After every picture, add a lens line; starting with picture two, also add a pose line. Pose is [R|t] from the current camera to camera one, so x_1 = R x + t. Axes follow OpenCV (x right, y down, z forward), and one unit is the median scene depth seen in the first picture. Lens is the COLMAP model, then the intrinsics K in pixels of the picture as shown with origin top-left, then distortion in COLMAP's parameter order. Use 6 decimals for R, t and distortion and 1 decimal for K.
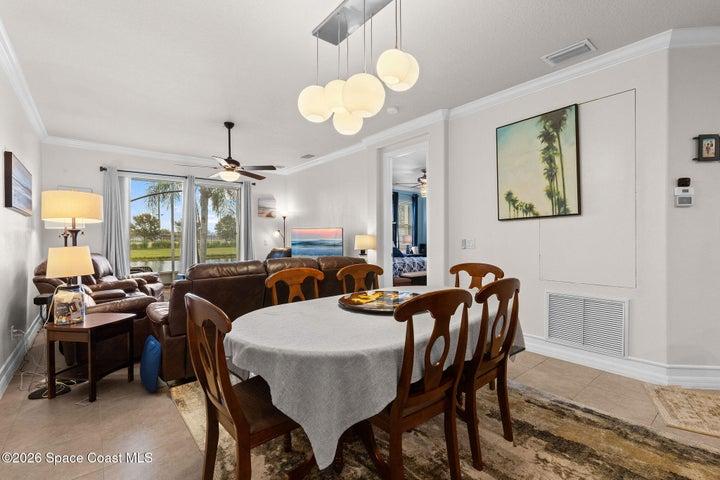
lens RADIAL K [[331.6, 0, 359.6], [0, 331.6, 241.1], [0, 0, 1]] dist [0.000350, 0.000014]
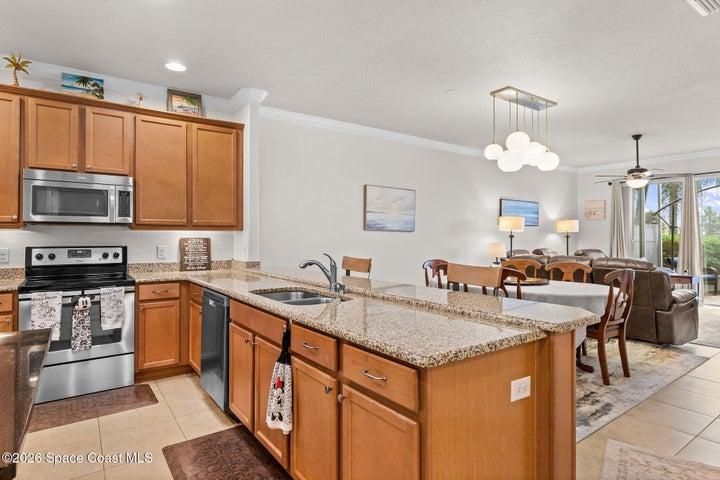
lens RADIAL K [[397.7, 0, 360.0], [0, 397.7, 238.0], [0, 0, 1]] dist [-0.000036, 0.000011]
pose [[-0.064174, 0.002454, -0.997936, 1.810788], [-0.000954, 0.999996, 0.002520, -0.028644], [0.997938, 0.001114, -0.064171, 0.304258]]
